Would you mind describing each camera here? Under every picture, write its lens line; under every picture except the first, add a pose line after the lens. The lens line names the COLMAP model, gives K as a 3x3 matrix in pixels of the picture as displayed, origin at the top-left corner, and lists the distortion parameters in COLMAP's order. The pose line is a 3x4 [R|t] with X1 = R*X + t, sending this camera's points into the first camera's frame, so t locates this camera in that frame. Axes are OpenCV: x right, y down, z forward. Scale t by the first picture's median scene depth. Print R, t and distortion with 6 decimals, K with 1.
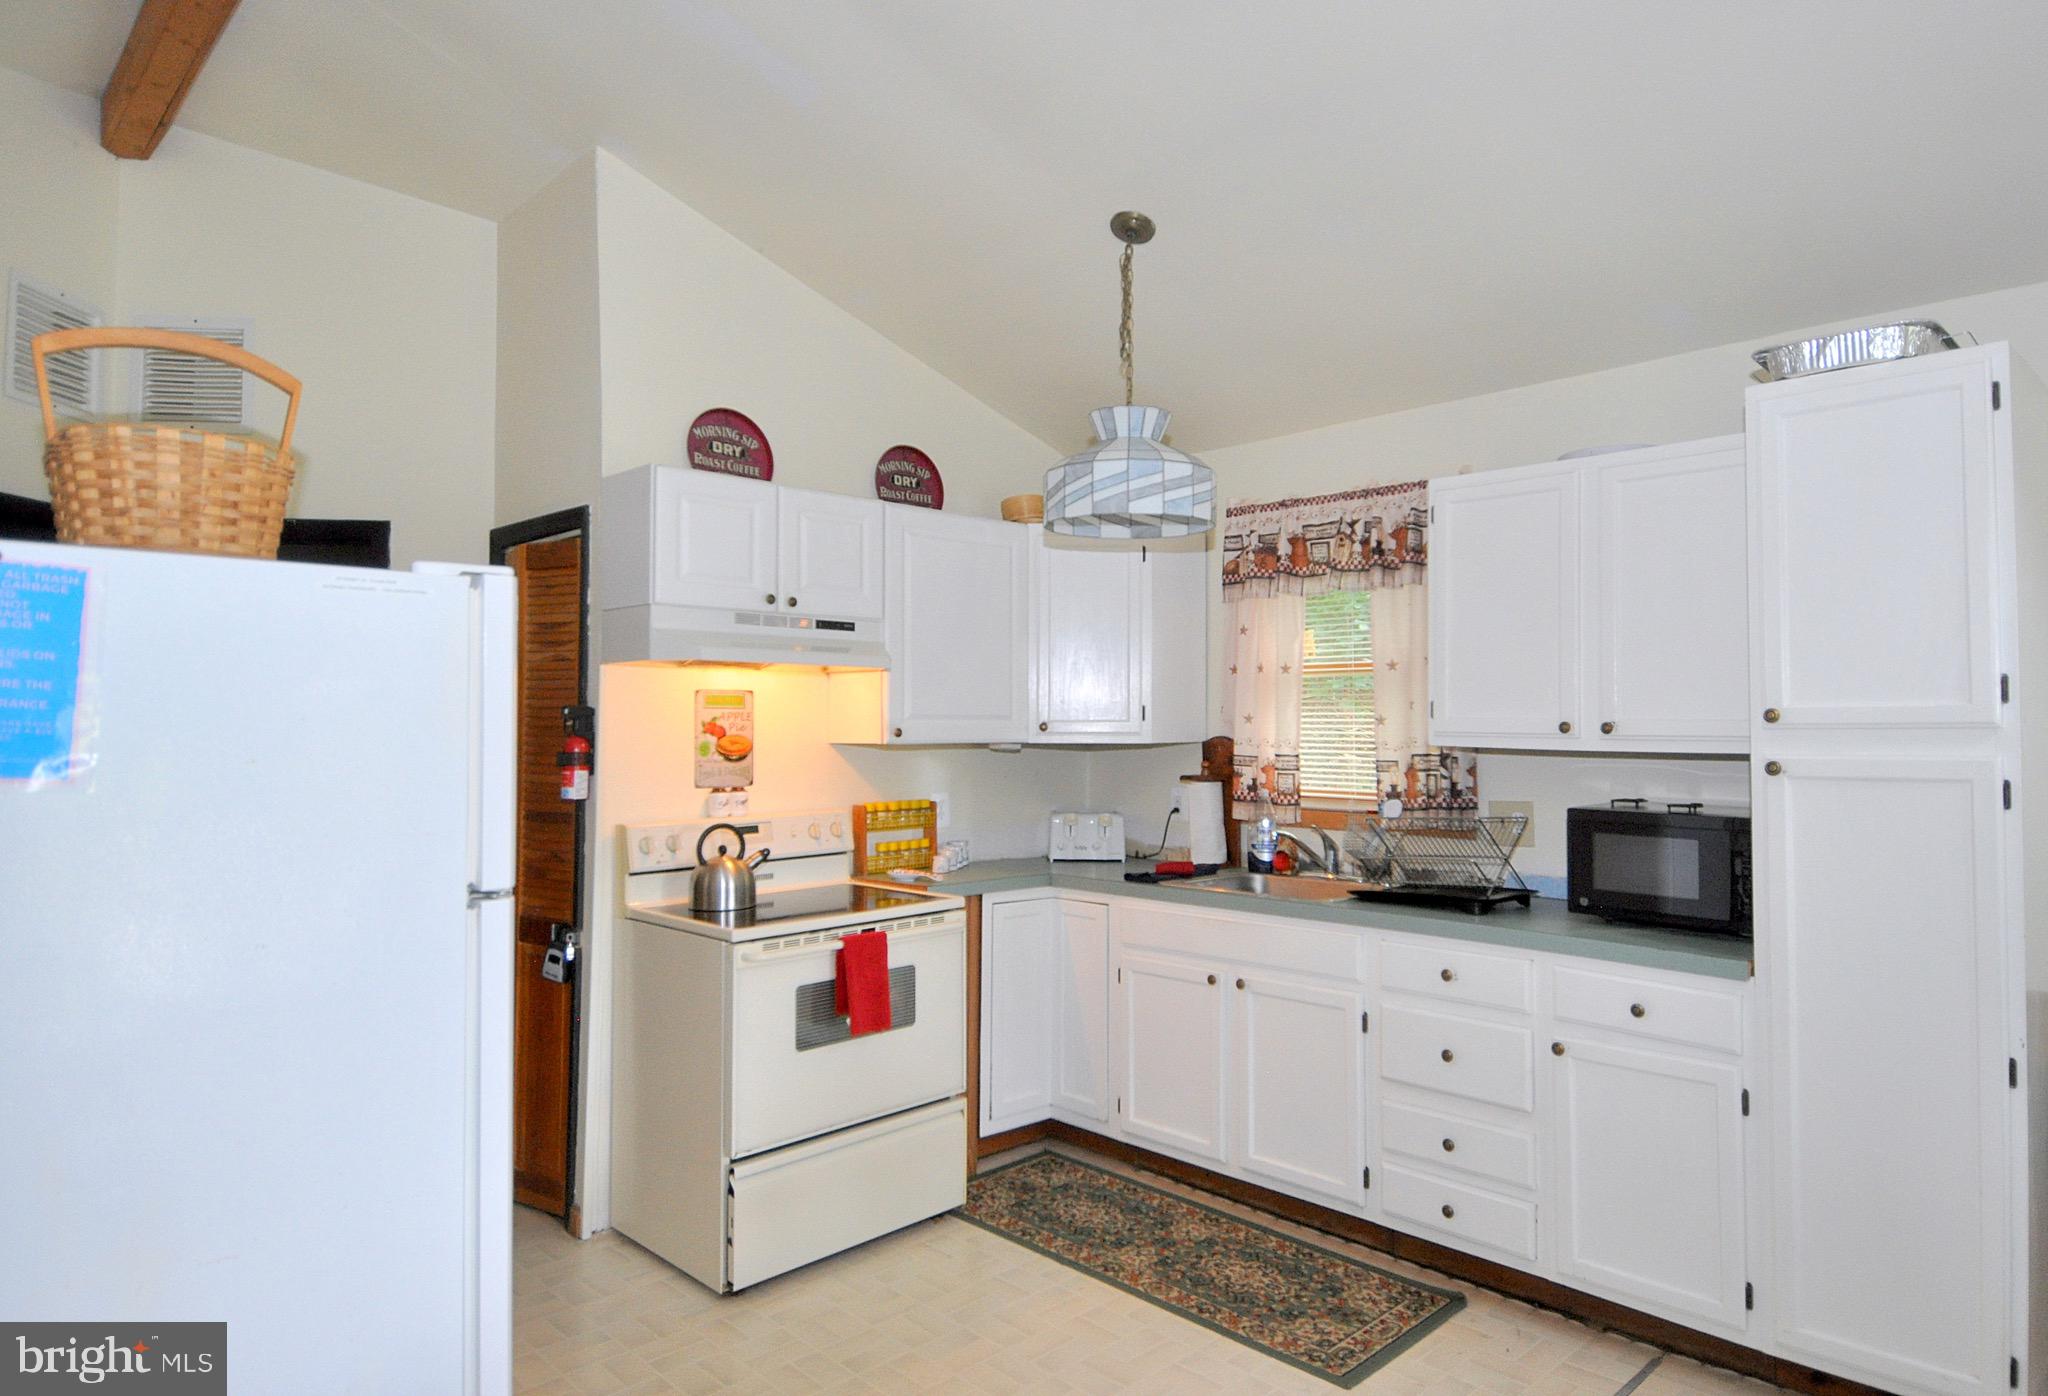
lens RADIAL K [[1194.8, 0, 1024.0], [0, 1194.8, 698.0], [0, 0, 1]] dist [0.050453, -0.000885]
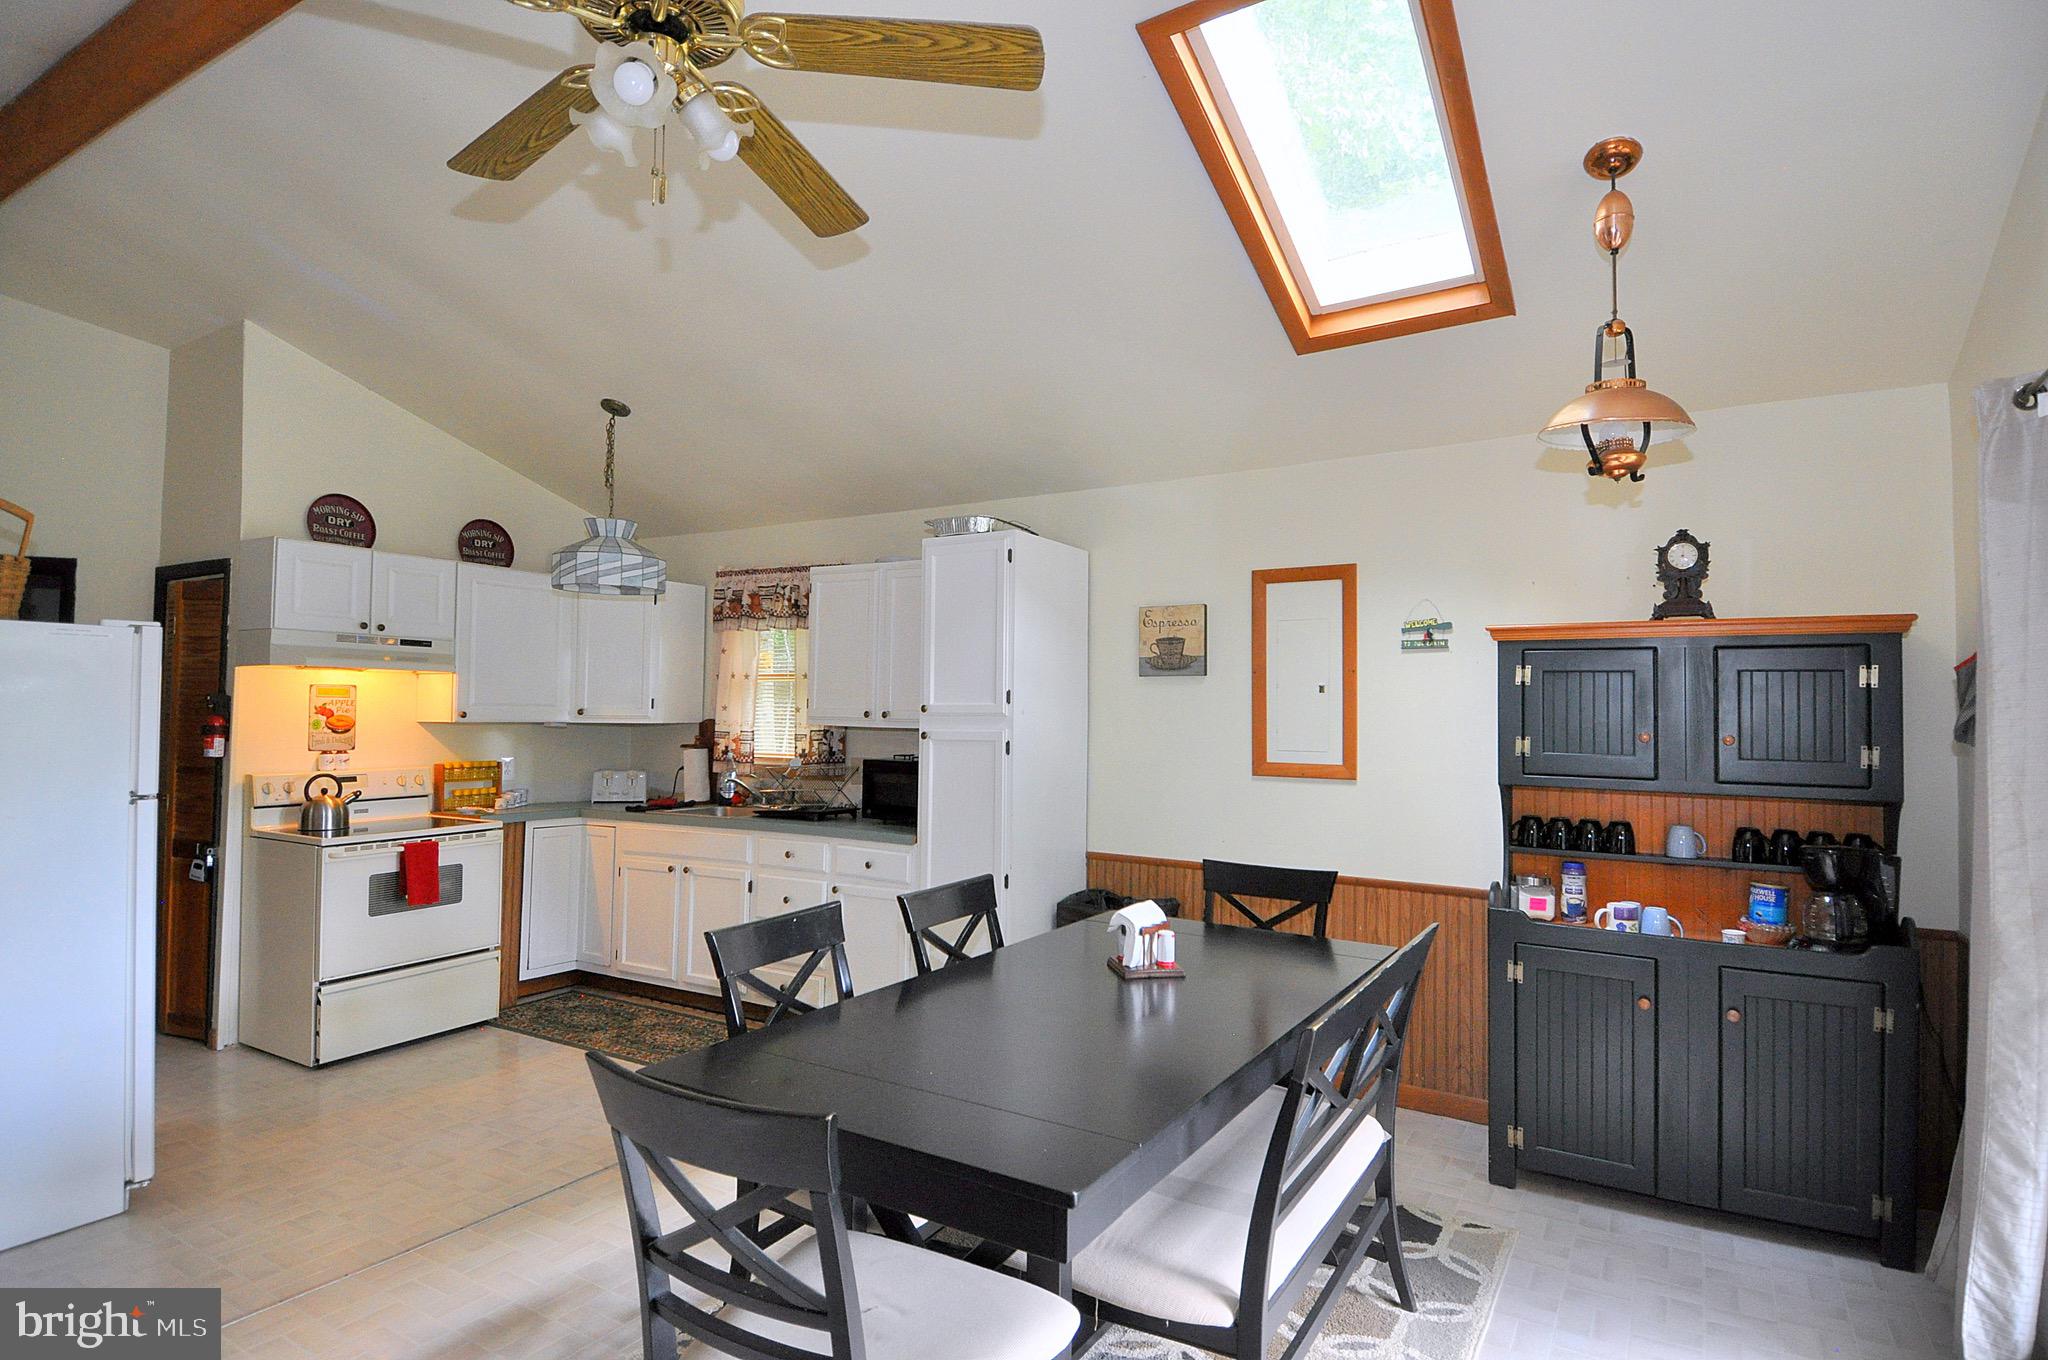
lens RADIAL K [[1073.3, 0, 1024.0], [0, 1073.3, 680.0], [0, 0, 1]] dist [0.063453, -0.071526]
pose [[0.968633, 0.017089, 0.247907, 0.248007], [-0.015028, 0.999835, -0.010204, -0.011876], [-0.248040, 0.006159, 0.968730, -0.521066]]
